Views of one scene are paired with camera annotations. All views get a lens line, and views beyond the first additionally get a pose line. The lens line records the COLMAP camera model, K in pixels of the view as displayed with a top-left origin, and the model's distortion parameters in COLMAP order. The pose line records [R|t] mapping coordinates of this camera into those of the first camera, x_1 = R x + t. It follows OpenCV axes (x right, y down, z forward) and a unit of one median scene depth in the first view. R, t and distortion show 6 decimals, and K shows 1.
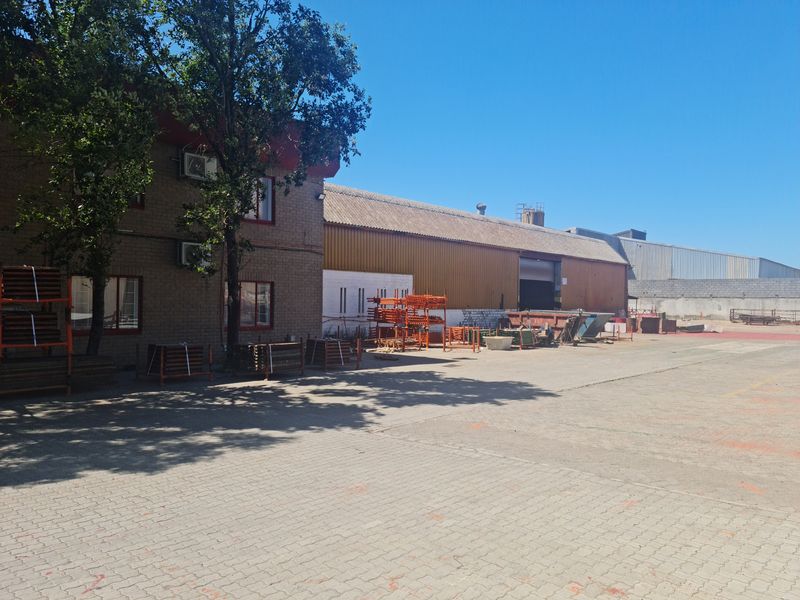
lens RADIAL K [[637.6, 0, 405.2], [0, 637.6, 301.9], [0, 0, 1]] dist [0.103411, -0.114675]
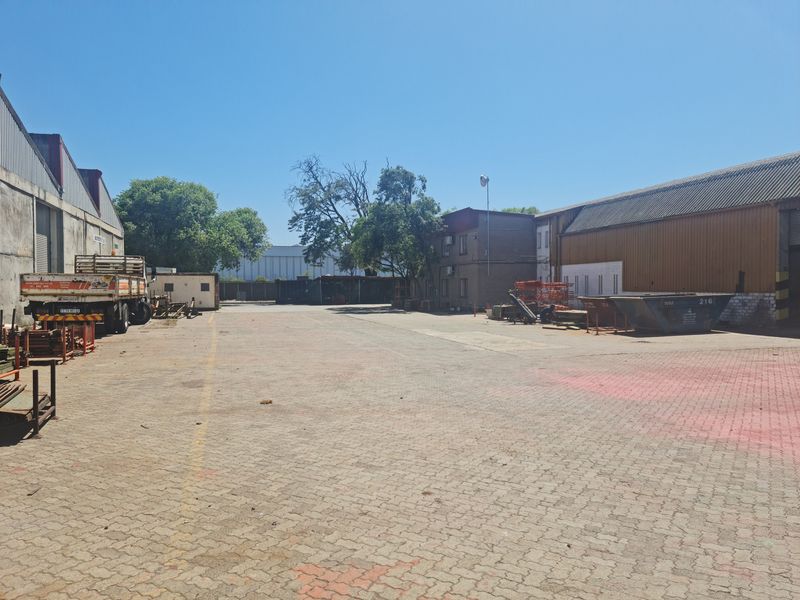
lens RADIAL K [[637.6, 0, 405.2], [0, 637.6, 301.9], [0, 0, 1]] dist [0.103411, -0.114675]
pose [[-0.580195, 0.013588, -0.814364, 0.800596], [0.003025, 0.999890, 0.014529, 0.008277], [0.814472, 0.005966, -0.580172, 0.935506]]
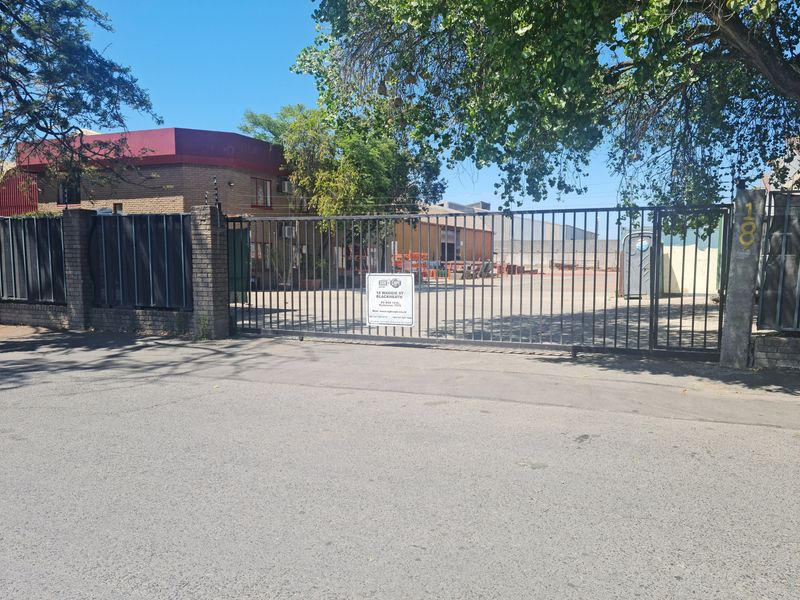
lens RADIAL K [[637.6, 0, 405.2], [0, 637.6, 301.9], [0, 0, 1]] dist [0.103411, -0.114675]
pose [[0.965961, -0.023566, 0.257611, -0.290684], [0.005221, 0.997415, 0.071666, -0.001144], [-0.258634, -0.067881, 0.963587, -0.487570]]
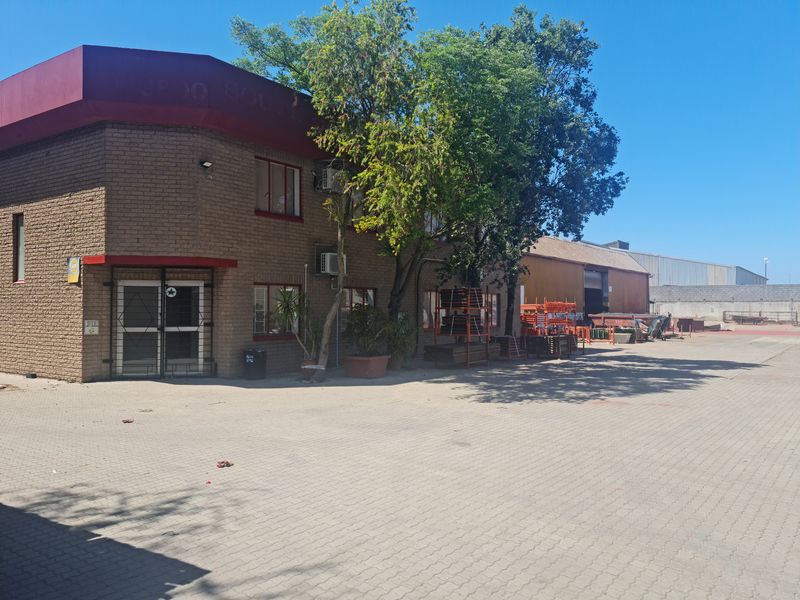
lens RADIAL K [[637.6, 0, 405.2], [0, 637.6, 301.9], [0, 0, 1]] dist [0.103411, -0.114675]
pose [[0.996657, -0.006818, 0.081410, -0.221600], [0.007423, 0.999947, -0.007140, -0.002413], [-0.081357, 0.007720, 0.996655, -0.154839]]
